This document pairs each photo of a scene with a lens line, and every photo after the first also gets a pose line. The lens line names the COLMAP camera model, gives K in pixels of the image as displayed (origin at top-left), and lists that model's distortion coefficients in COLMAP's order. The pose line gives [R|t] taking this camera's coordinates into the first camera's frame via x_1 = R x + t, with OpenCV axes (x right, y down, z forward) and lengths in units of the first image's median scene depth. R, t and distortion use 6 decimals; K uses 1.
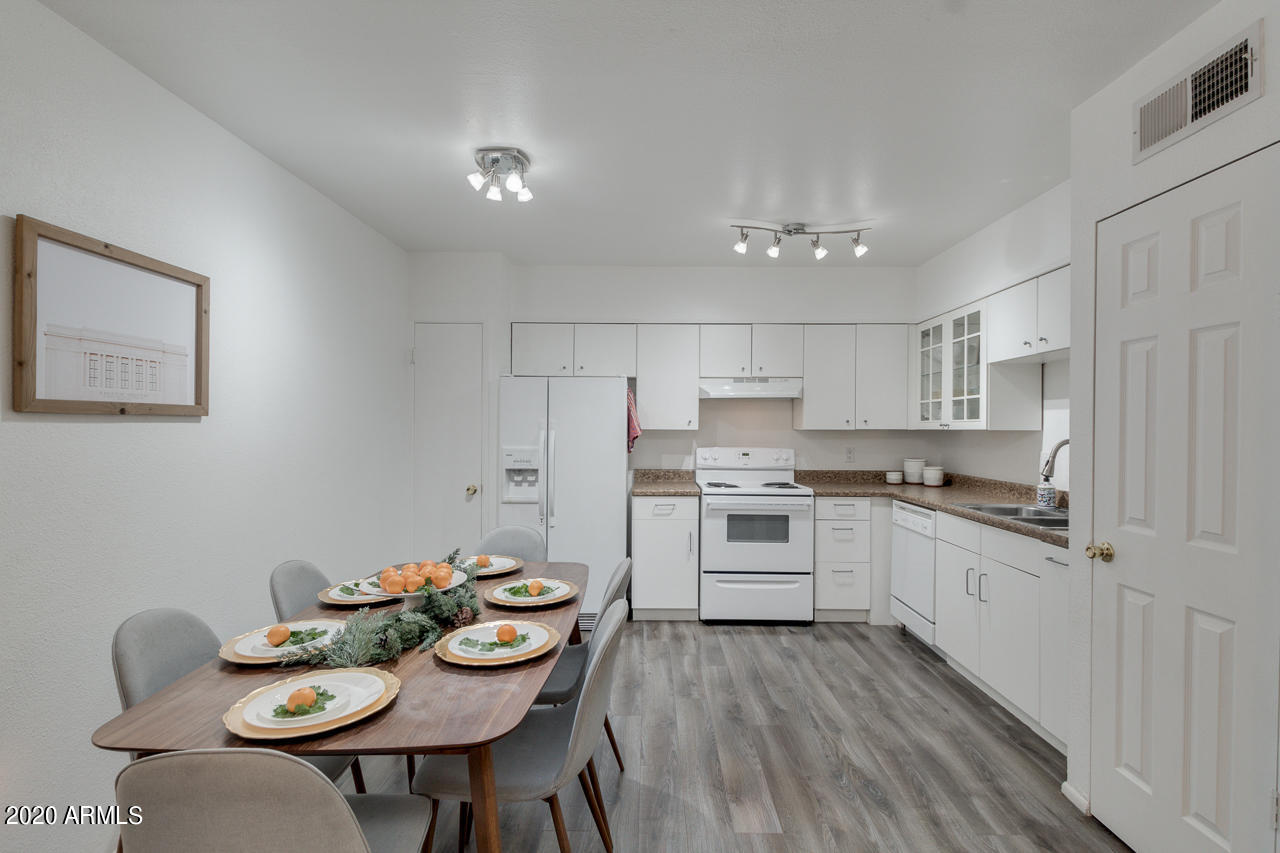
lens RADIAL K [[587.3, 0, 648.0], [0, 587.3, 431.7], [0, 0, 1]] dist [0.008974, -0.005867]
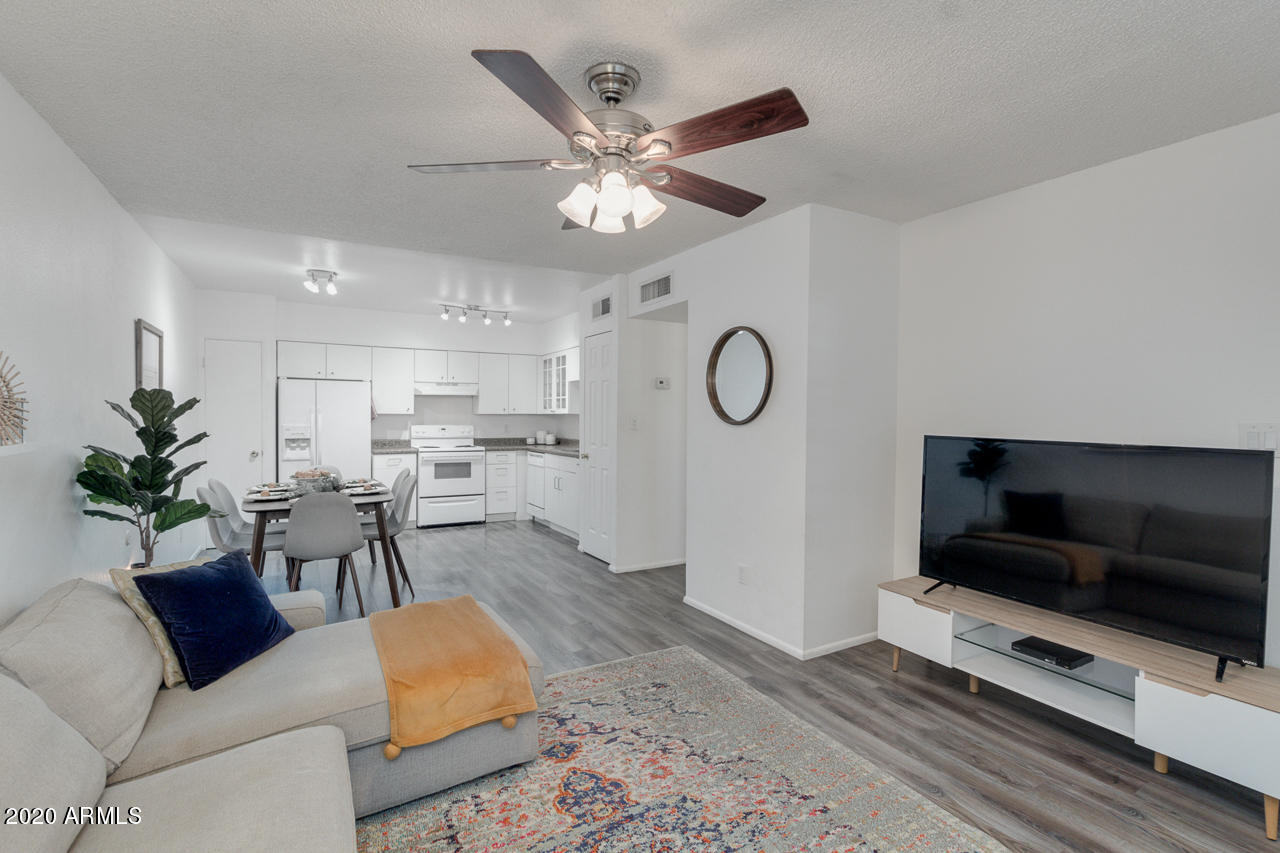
lens RADIAL K [[587.3, 0, 644.1], [0, 587.3, 424.6], [0, 0, 1]] dist [0.008974, -0.005867]
pose [[0.862857, -0.007887, 0.505387, -0.214117], [0.003081, 0.999942, 0.010345, 0.013234], [-0.505439, -0.007369, 0.862831, -0.826858]]
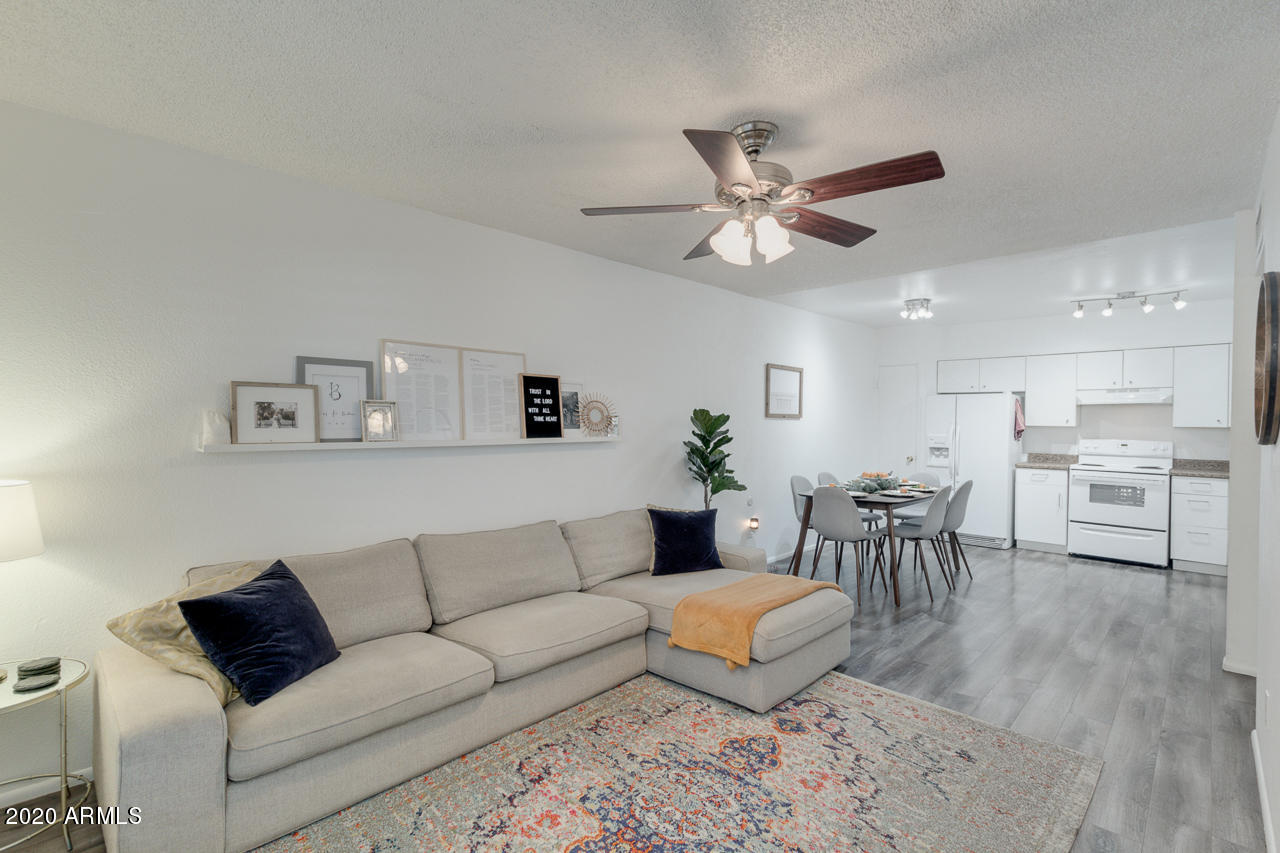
lens RADIAL K [[587.3, 0, 649.9], [0, 587.3, 425.3], [0, 0, 1]] dist [0.008974, -0.005867]
pose [[0.729006, 0.008325, -0.684457, 0.359861], [-0.013703, 0.999903, -0.002433, 0.014315], [0.684371, 0.011153, 0.729049, -0.869702]]
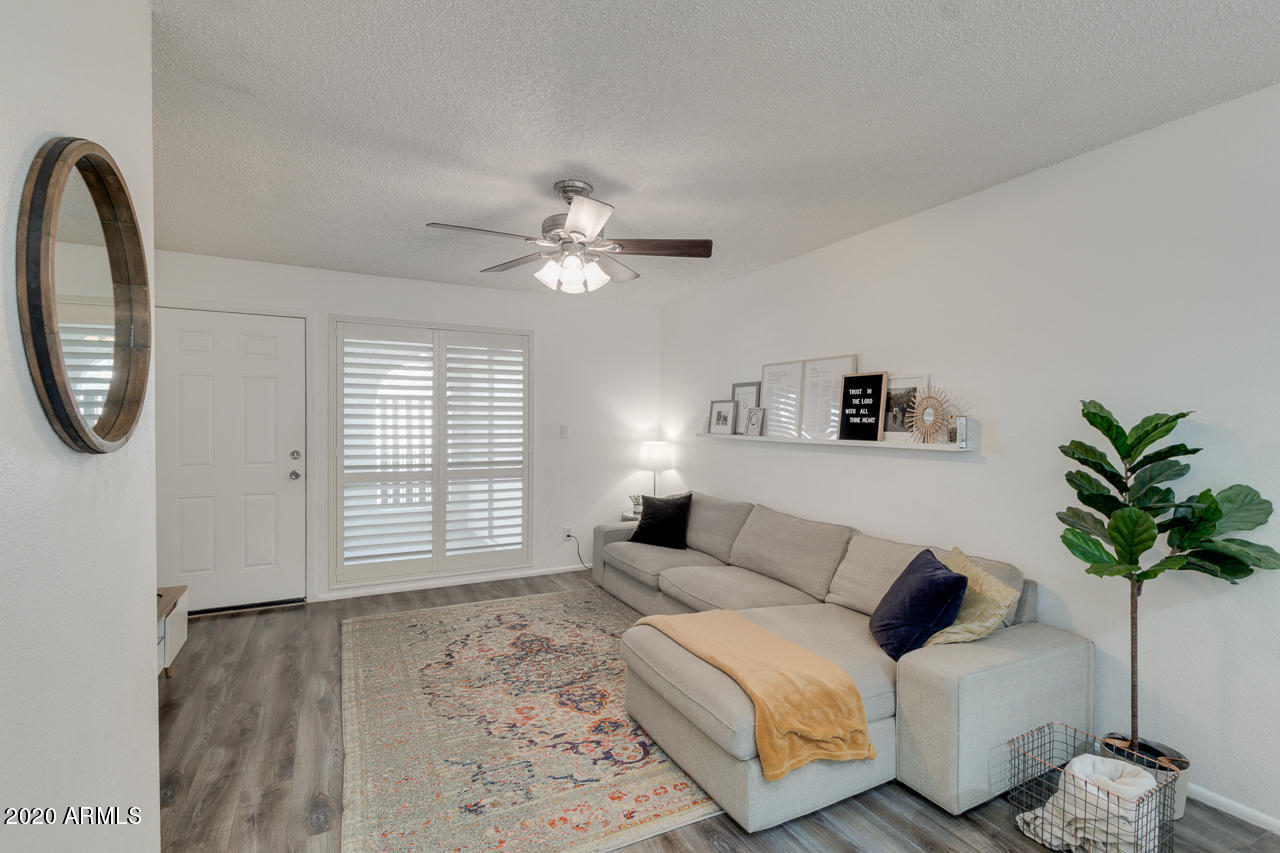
lens RADIAL K [[587.3, 0, 648.2], [0, 587.3, 428.7], [0, 0, 1]] dist [0.008974, -0.005867]
pose [[-0.879187, -0.000097, -0.476477, 0.294608], [-0.014543, 0.999540, 0.026631, -0.002137], [0.476255, 0.030343, -0.878783, 0.340569]]
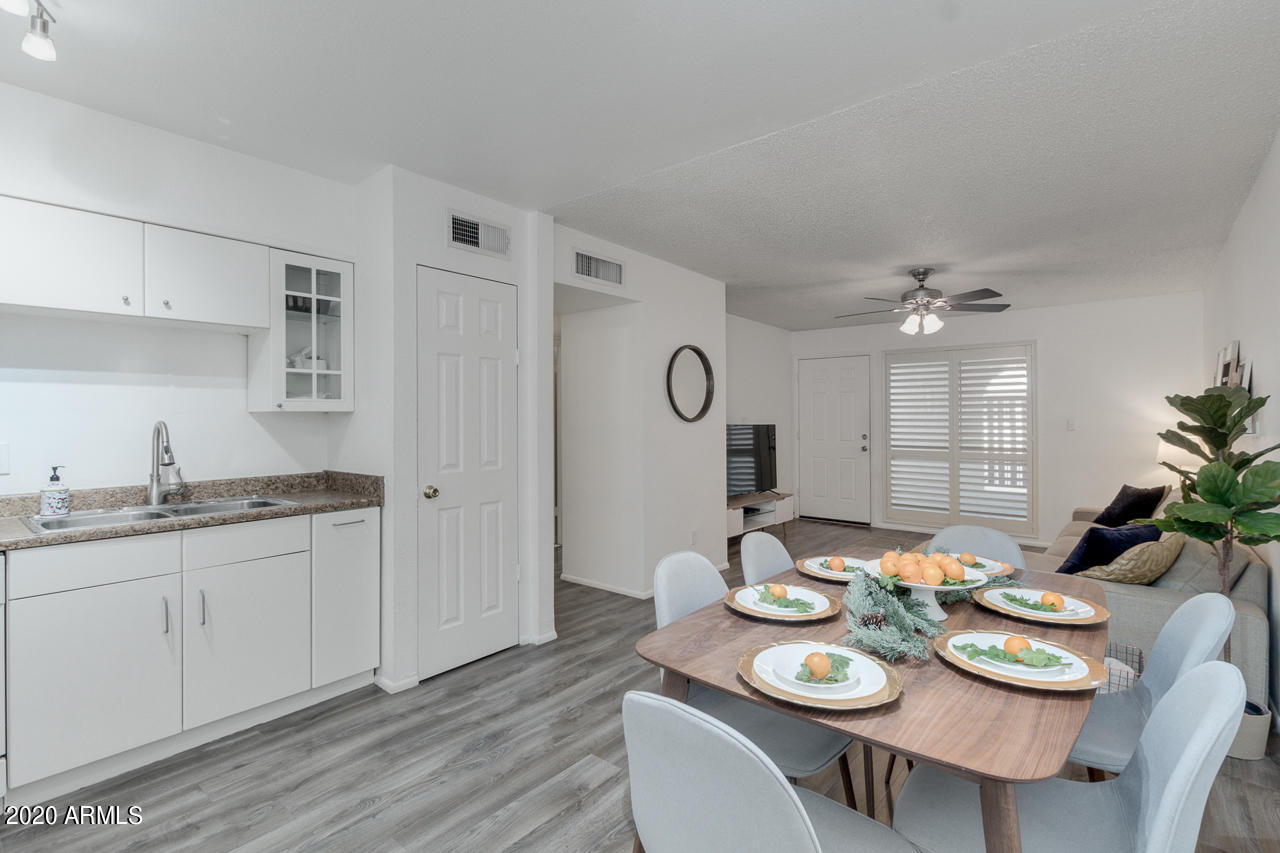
lens RADIAL K [[587.3, 0, 649.1], [0, 587.3, 417.0], [0, 0, 1]] dist [0.008974, -0.005867]
pose [[-0.774391, 0.001748, 0.632705, -0.307973], [0.007858, 0.999946, 0.006856, 0.004275], [-0.632659, 0.010281, -0.774362, 0.937619]]
